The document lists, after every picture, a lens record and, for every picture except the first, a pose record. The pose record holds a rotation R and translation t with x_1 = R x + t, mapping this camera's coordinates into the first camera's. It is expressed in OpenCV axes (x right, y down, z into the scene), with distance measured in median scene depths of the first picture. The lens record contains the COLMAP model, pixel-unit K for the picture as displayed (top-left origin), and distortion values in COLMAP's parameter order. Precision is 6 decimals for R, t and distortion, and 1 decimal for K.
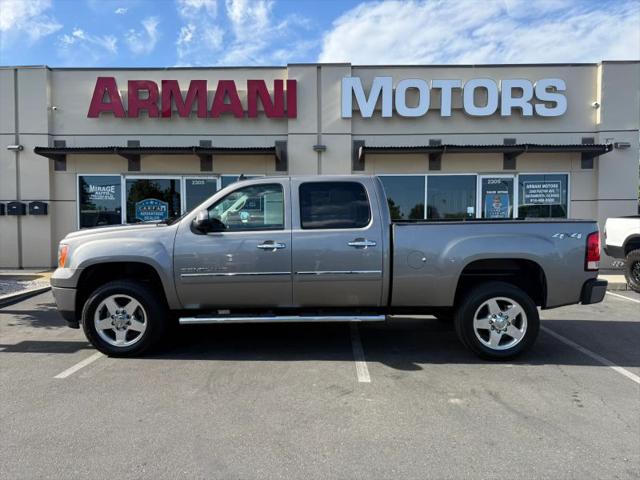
lens RADIAL K [[449.8, 0, 320.9], [0, 449.8, 239.8], [0, 0, 1]] dist [0.040444, -0.054279]
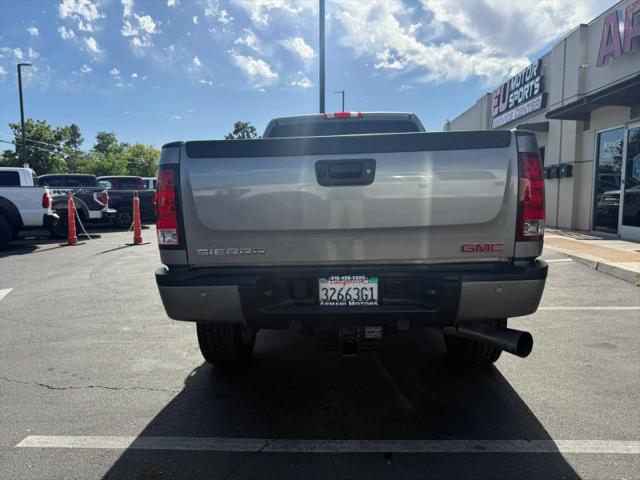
lens RADIAL K [[455.1, 0, 323.5], [0, 455.1, 239.9], [0, 0, 1]] dist [0.041079, -0.056635]
pose [[-0.032547, 0.097078, -0.994744, 0.460885], [-0.029321, 0.994751, 0.098038, 0.000519], [0.999040, 0.032358, -0.029530, 0.499054]]
